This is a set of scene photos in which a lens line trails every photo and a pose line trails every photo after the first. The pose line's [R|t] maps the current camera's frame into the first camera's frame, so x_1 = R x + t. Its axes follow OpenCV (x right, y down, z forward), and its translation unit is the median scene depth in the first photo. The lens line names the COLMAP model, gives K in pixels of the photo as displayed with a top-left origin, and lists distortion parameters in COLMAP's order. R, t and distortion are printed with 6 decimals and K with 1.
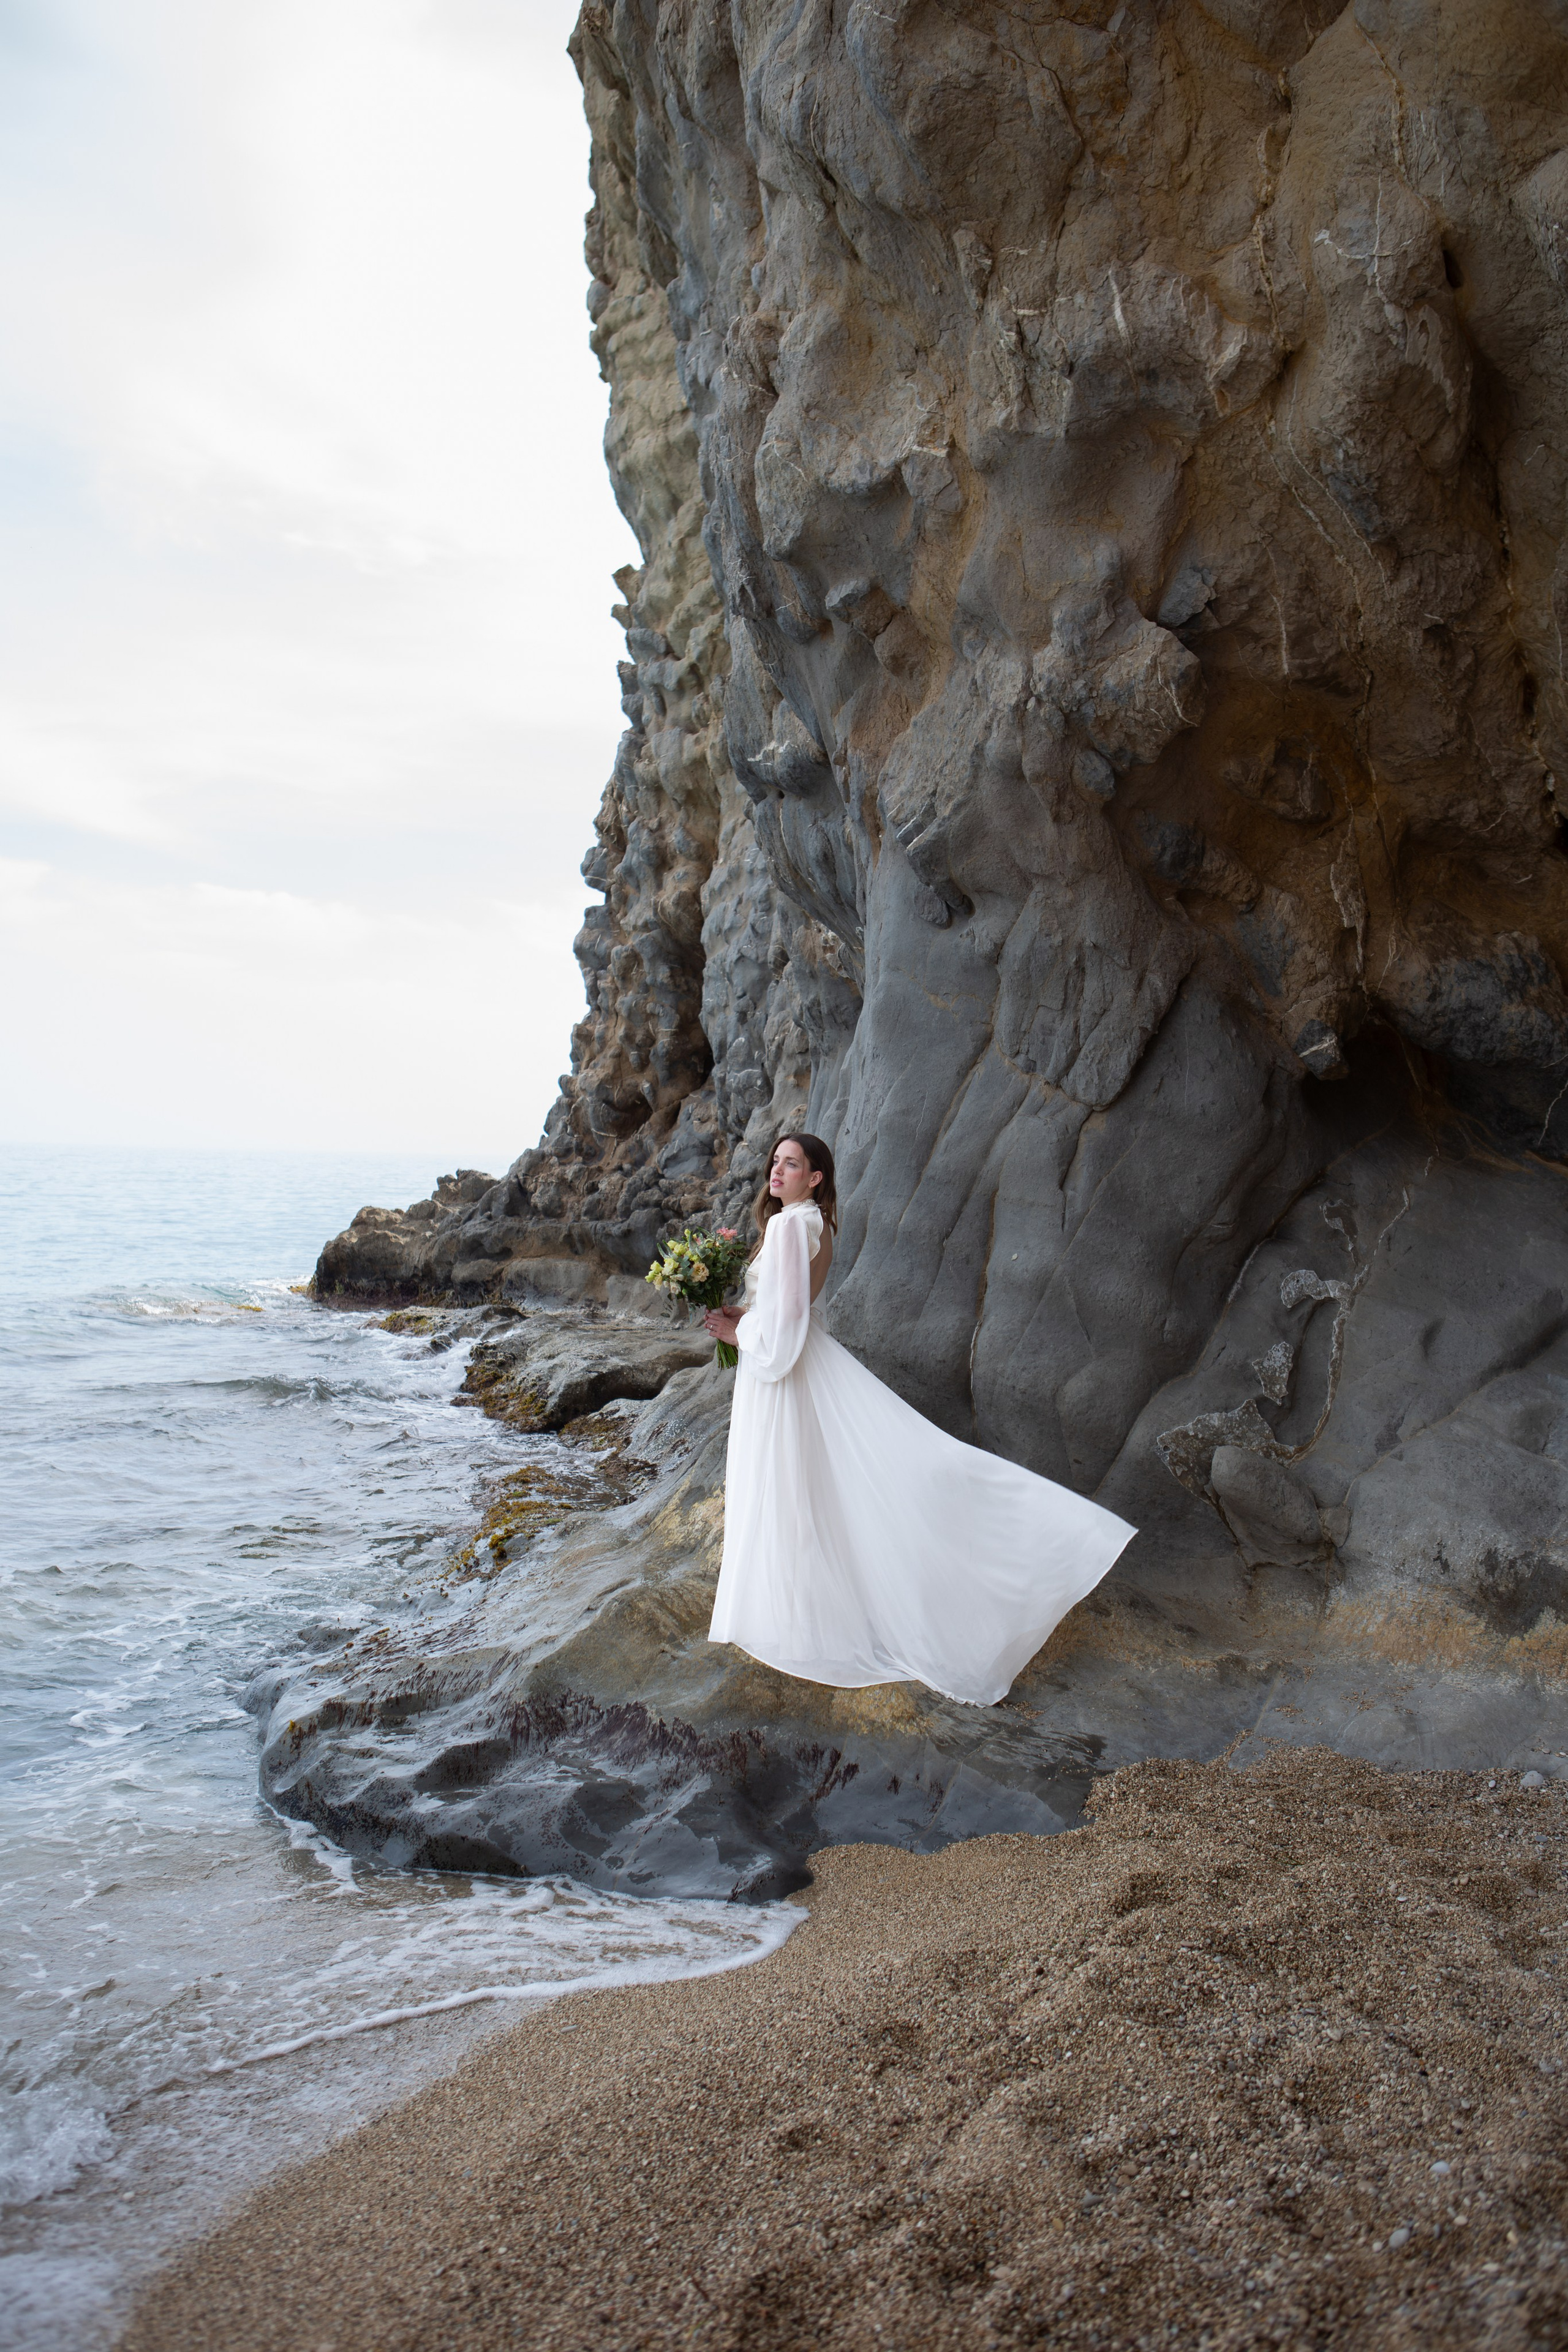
lens RADIAL K [[2085.8, 0, 764.4], [0, 2085.8, 1170.5], [0, 0, 1]] dist [-0.057577, 0.027243]
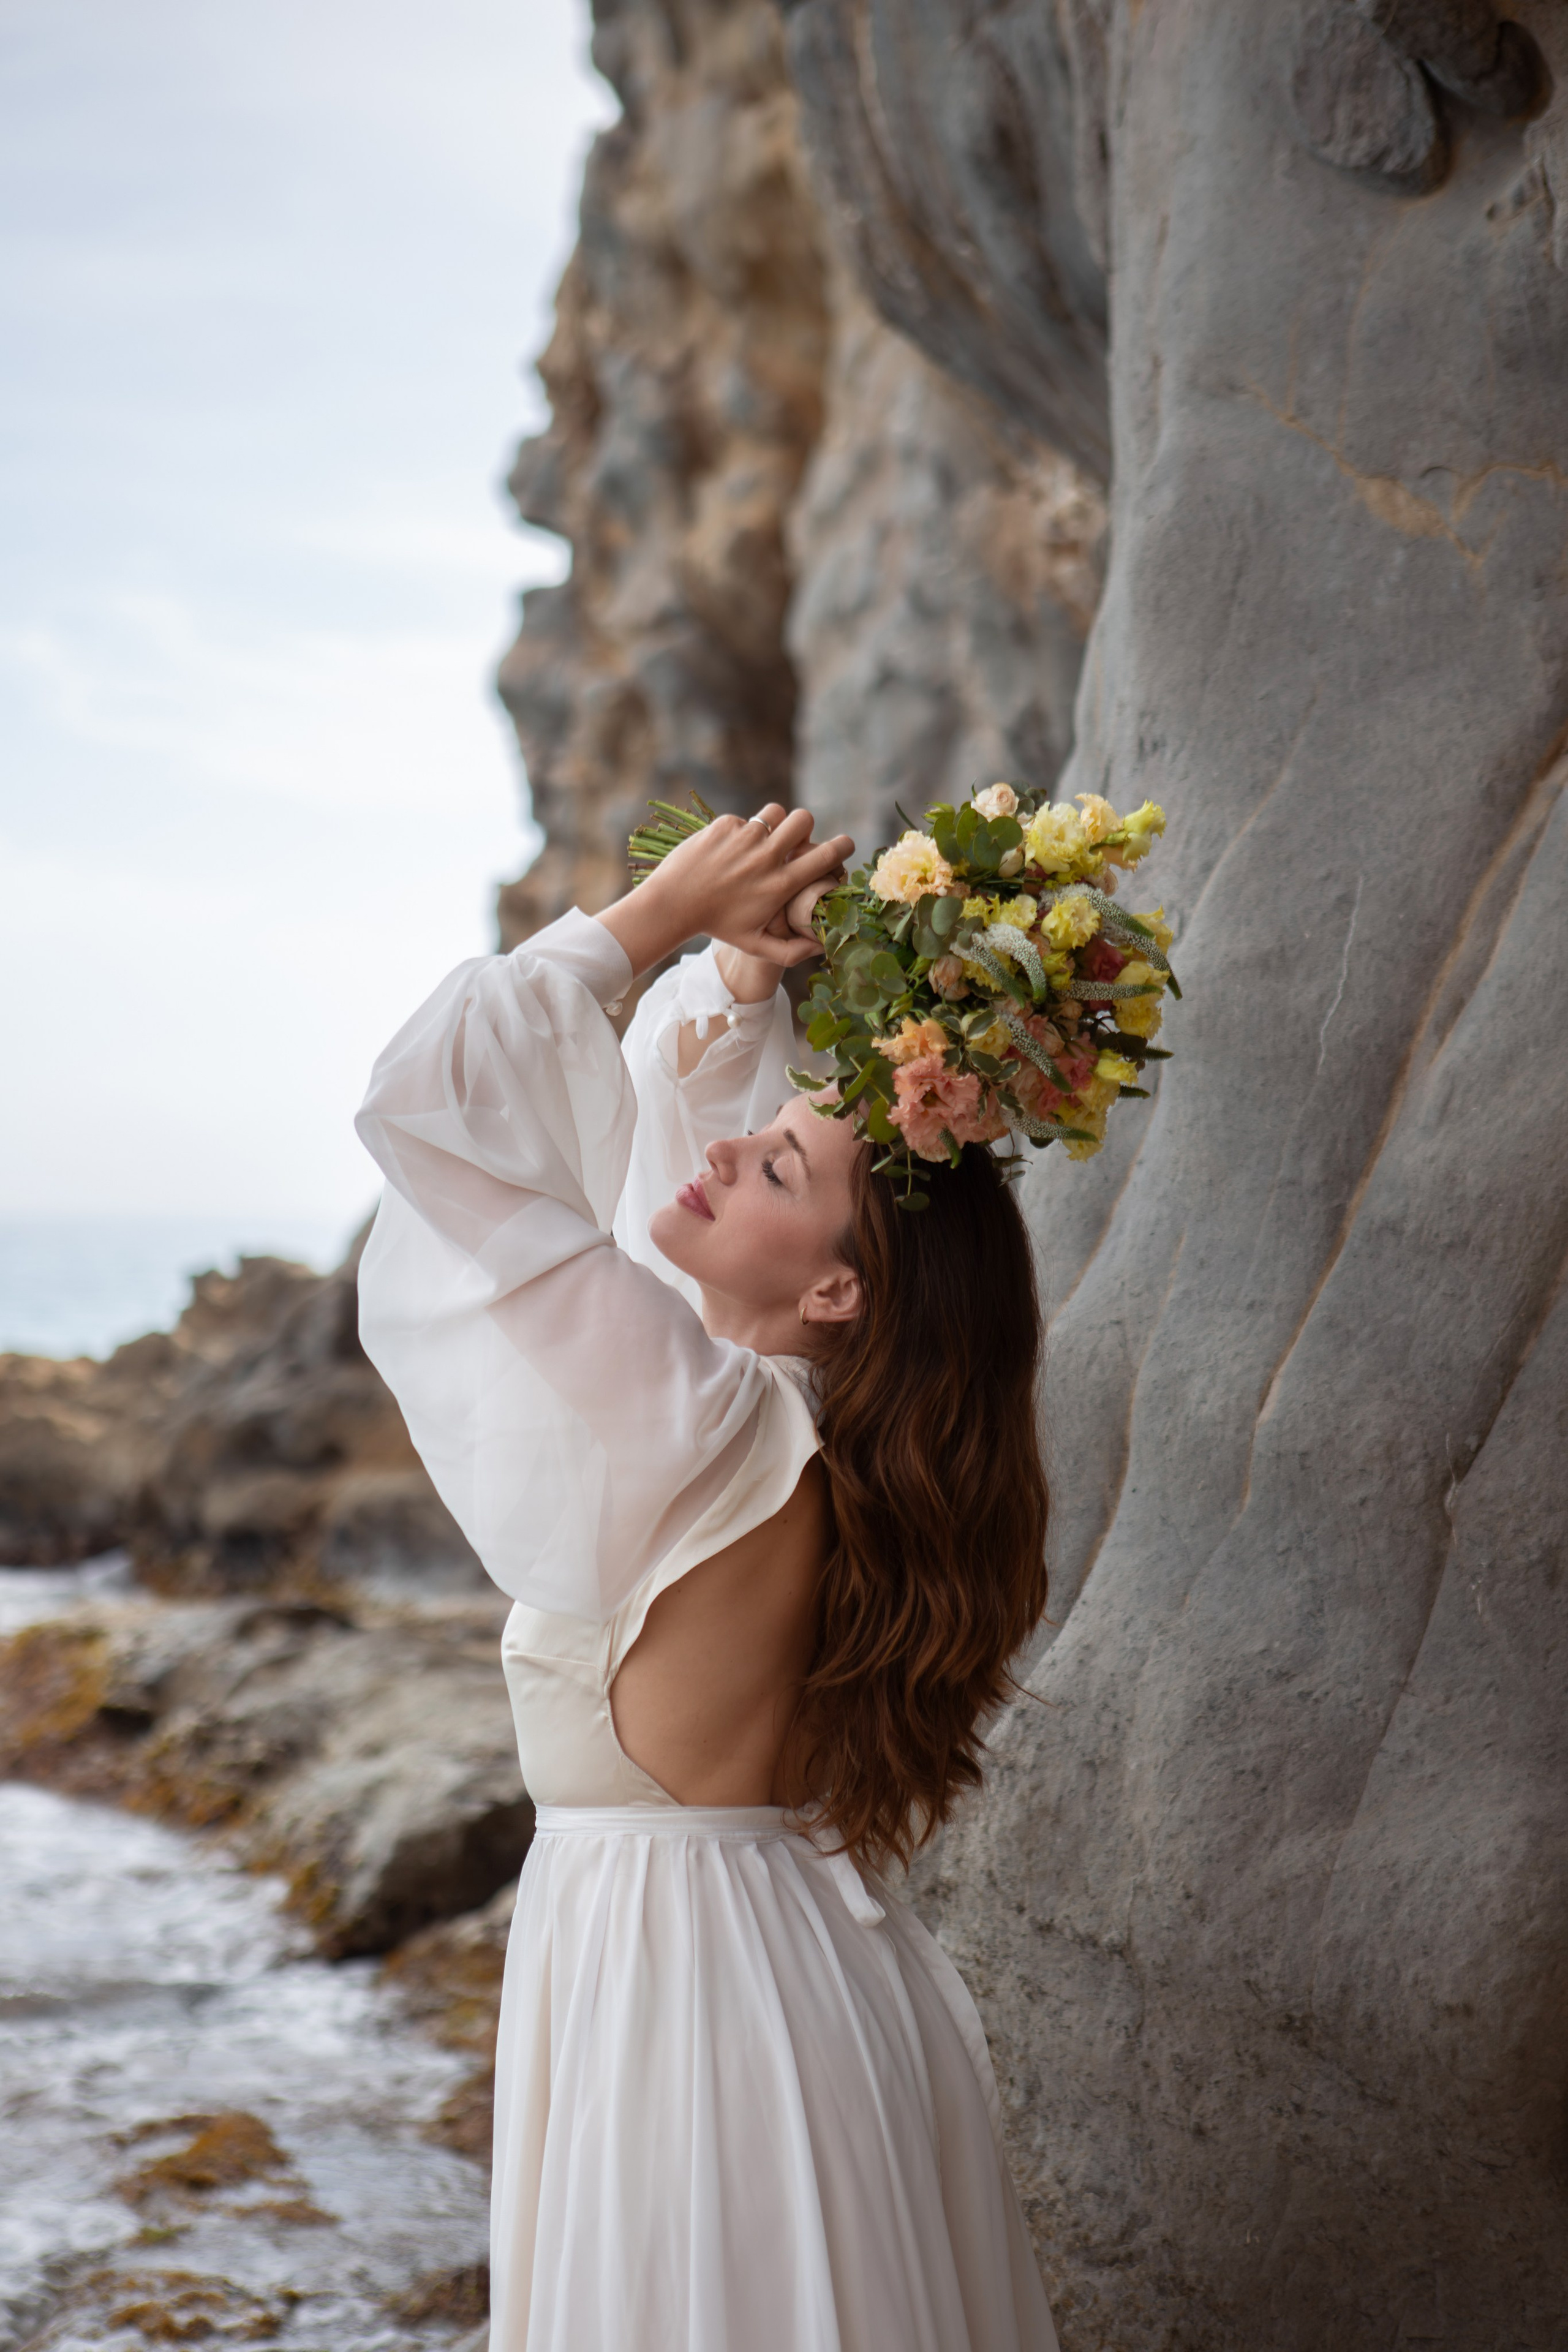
lens RADIAL K [[4427.7, 0, 776.0], [0, 4427.7, 1173.6], [0, 0, 1]] dist [0.201042, 0.000000]
pose [[0.997802, -0.025674, -0.061094, 0.041104], [0.024750, 0.999568, -0.015844, 0.003646], [0.061475, 0.014297, 0.998006, 0.480589]]
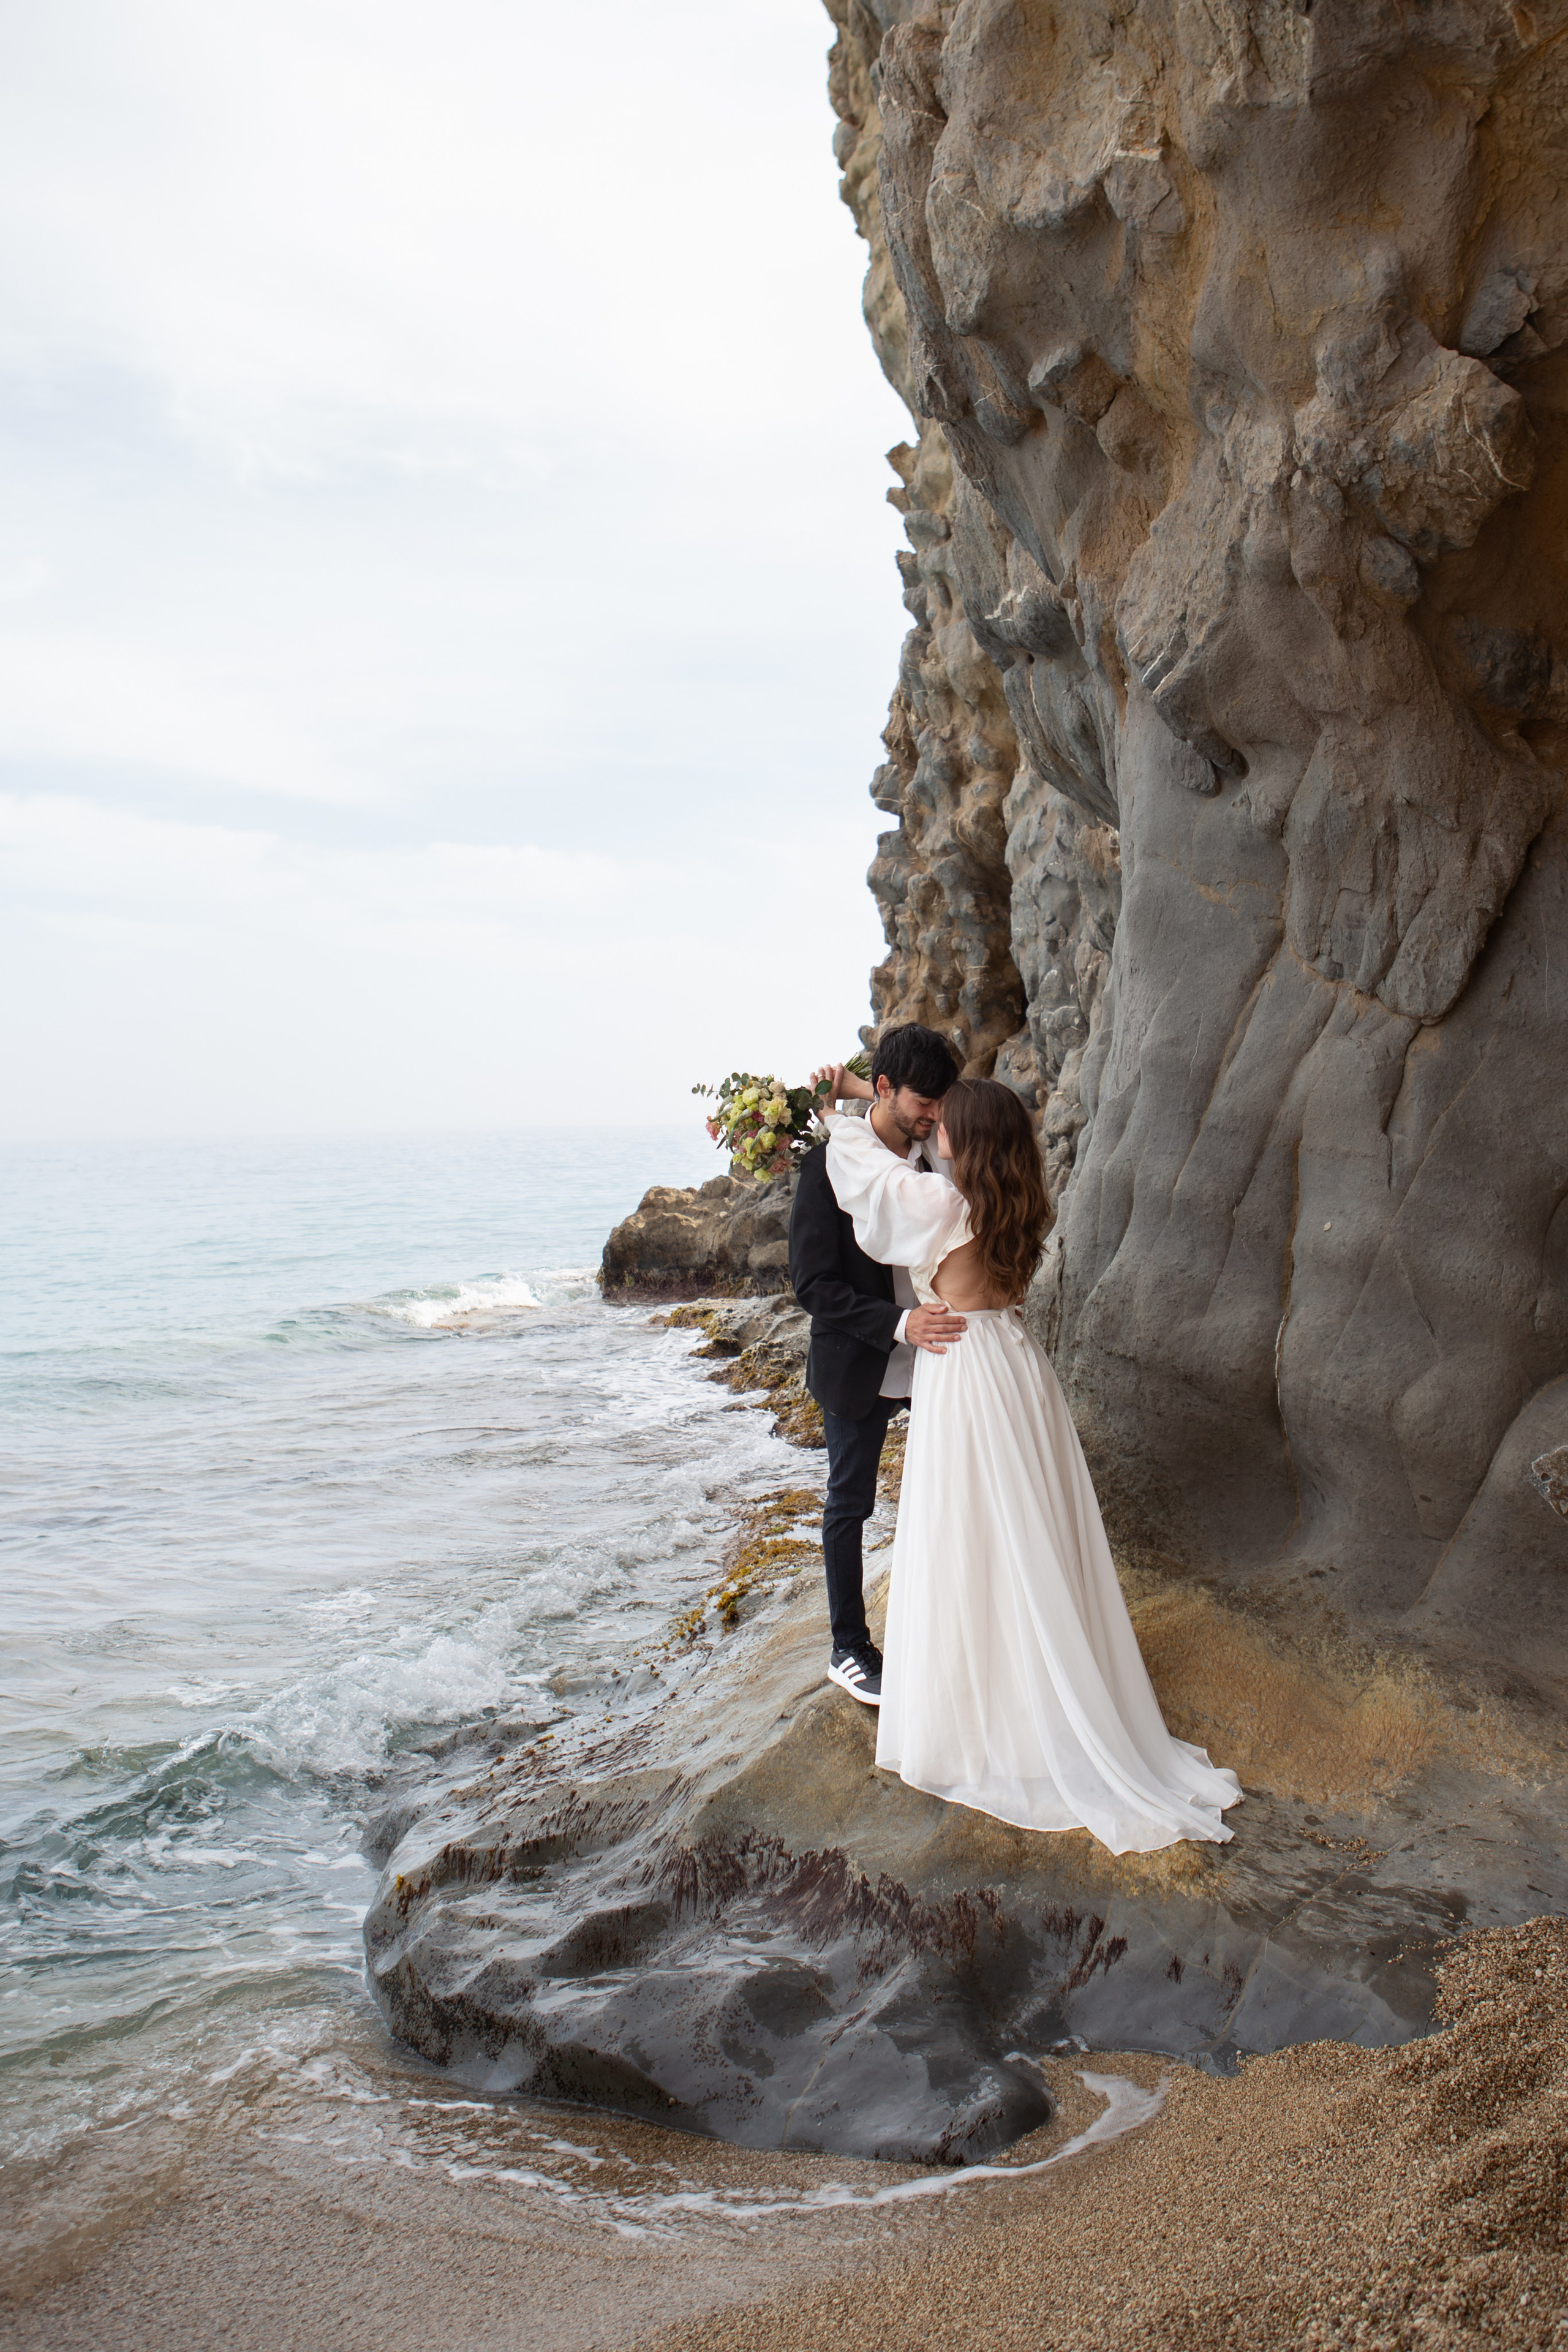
lens RADIAL K [[2260.6, 0, 890.5], [0, 2260.6, 1094.4], [0, 0, 1]] dist [-0.067055, 0.000000]
pose [[0.992512, -0.054705, -0.109208, 0.054255], [0.053145, 0.998440, -0.017151, -0.000306], [0.109976, 0.011219, 0.993871, 0.174589]]
